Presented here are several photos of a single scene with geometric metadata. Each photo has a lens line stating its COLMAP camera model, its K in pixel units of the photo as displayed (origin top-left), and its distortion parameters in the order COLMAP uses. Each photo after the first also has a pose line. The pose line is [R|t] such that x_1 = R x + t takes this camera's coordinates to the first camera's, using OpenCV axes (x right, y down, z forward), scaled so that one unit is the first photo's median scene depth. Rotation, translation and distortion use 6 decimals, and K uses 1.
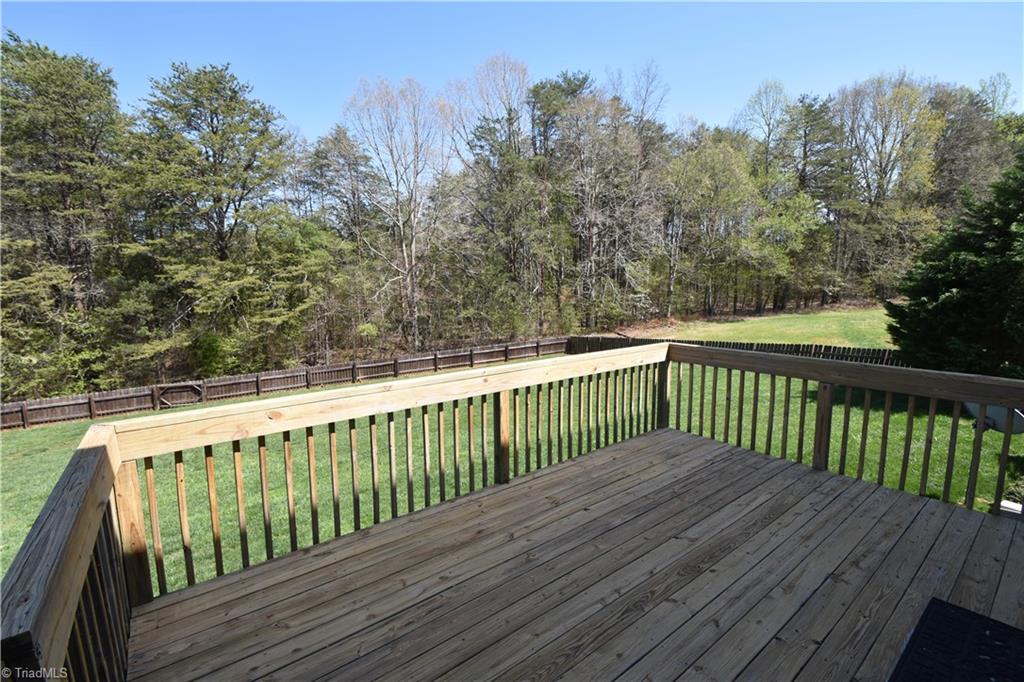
lens RADIAL K [[448.7, 0, 496.9], [0, 448.7, 345.6], [0, 0, 1]] dist [0.014034, -0.015880]
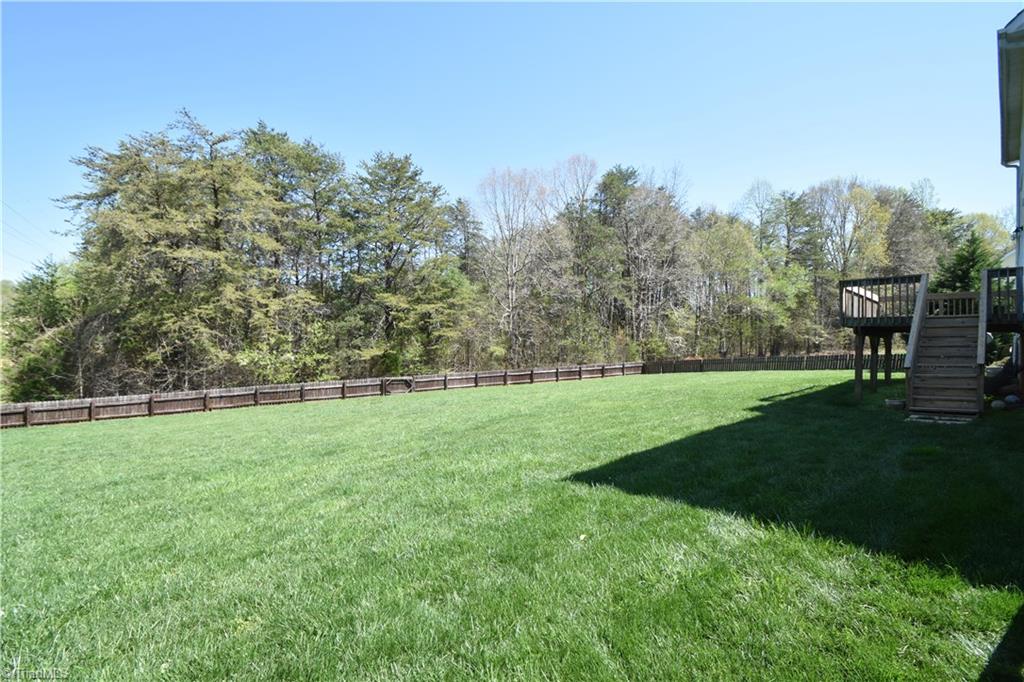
lens RADIAL K [[431.7, 0, 512.0], [0, 431.7, 341.0], [0, 0, 1]] dist [0.014954, -0.024221]
pose [[0.997679, 0.024844, 0.063401, -0.199196], [-0.015884, 0.990291, -0.138101, 0.065659], [-0.066217, 0.136773, 0.988387, -0.138822]]
